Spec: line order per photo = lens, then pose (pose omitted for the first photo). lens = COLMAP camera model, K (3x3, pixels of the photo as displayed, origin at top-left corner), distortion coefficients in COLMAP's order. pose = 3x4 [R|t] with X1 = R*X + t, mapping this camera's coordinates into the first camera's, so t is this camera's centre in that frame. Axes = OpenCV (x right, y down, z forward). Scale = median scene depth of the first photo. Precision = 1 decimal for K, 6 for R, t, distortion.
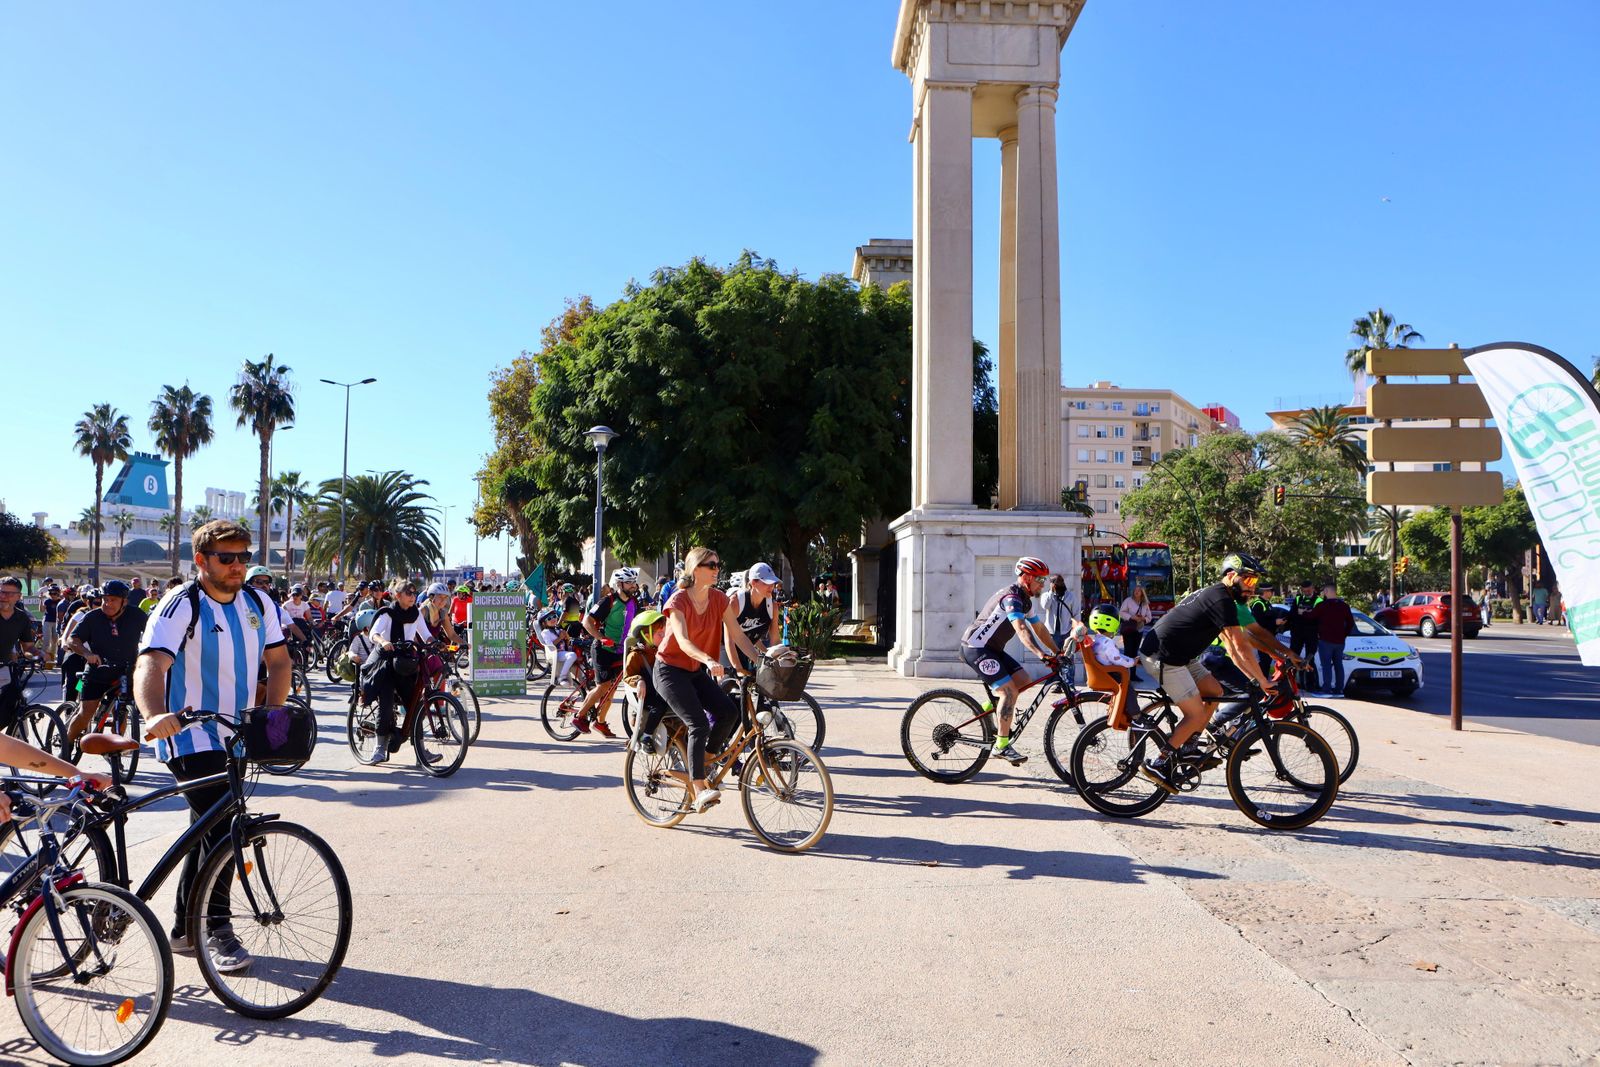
lens RADIAL K [[1093.5, 0, 785.0], [0, 1093.5, 532.2], [0, 0, 1]] dist [-0.102094, 0.076875]
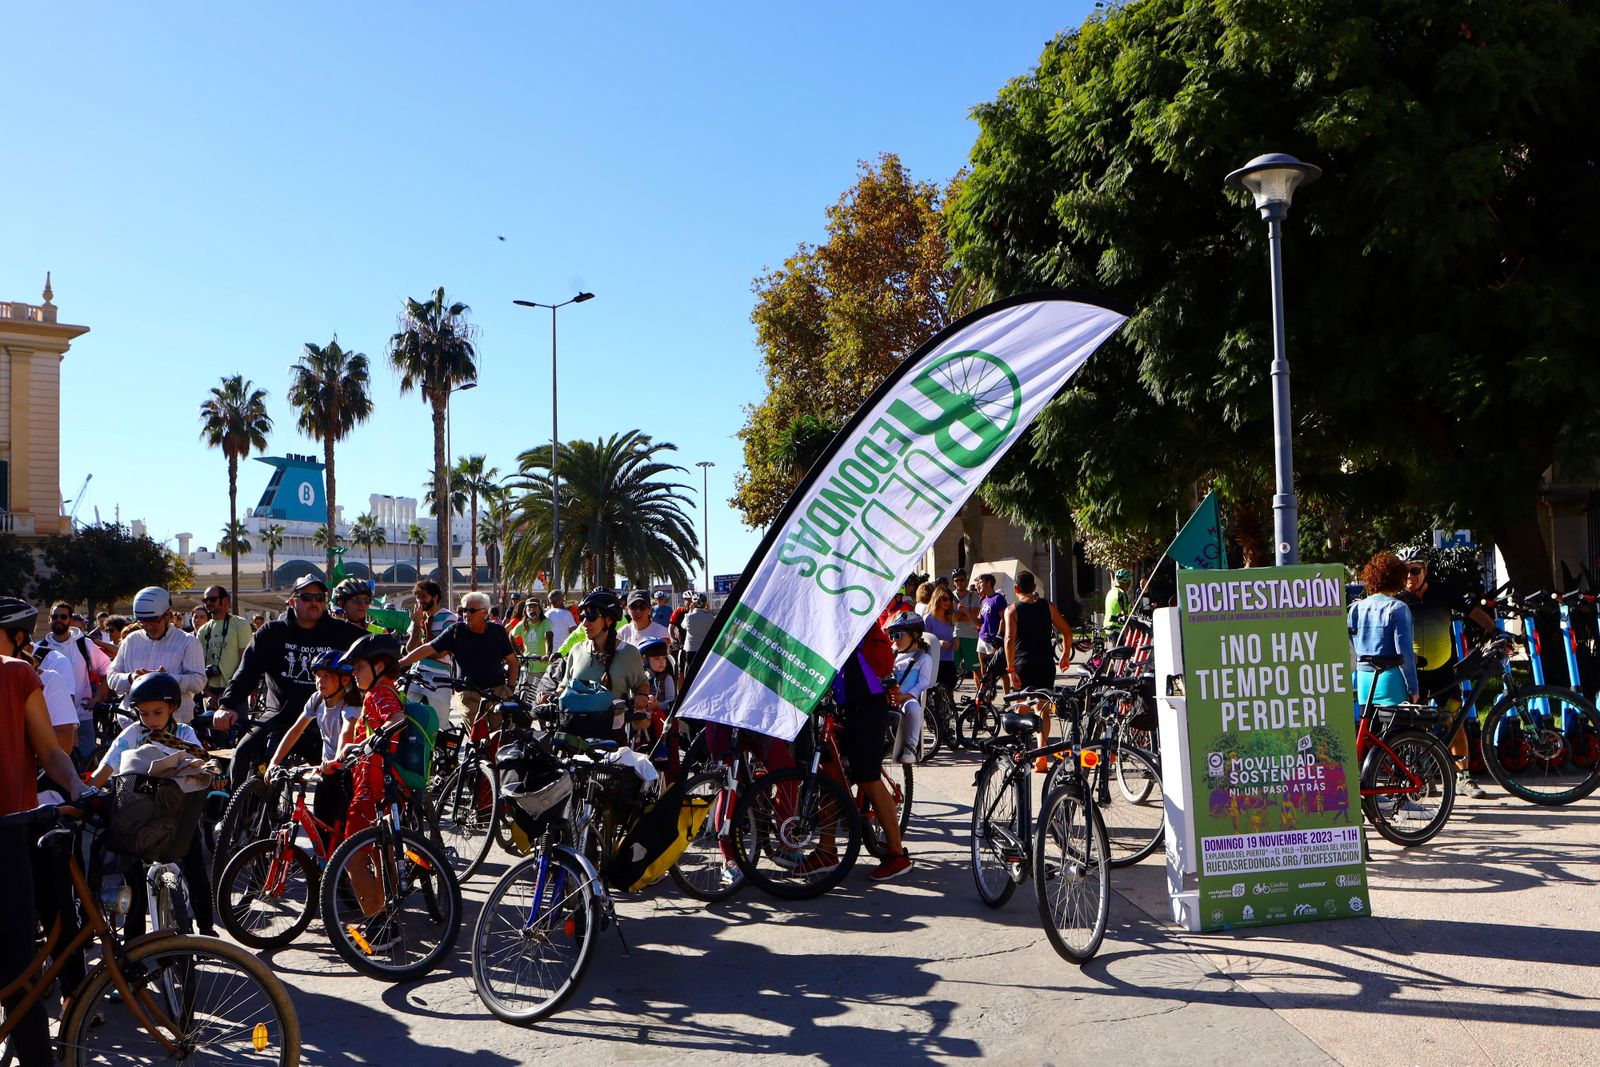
lens RADIAL K [[1403.9, 0, 800.0], [0, 1403.9, 533.5], [0, 0, 1]] dist [-0.119188, 0.092024]
pose [[0.979237, -0.044231, -0.197834, -0.089492], [0.045070, 0.998984, -0.000260, 0.011693], [0.197644, -0.008662, 0.980236, 0.175774]]
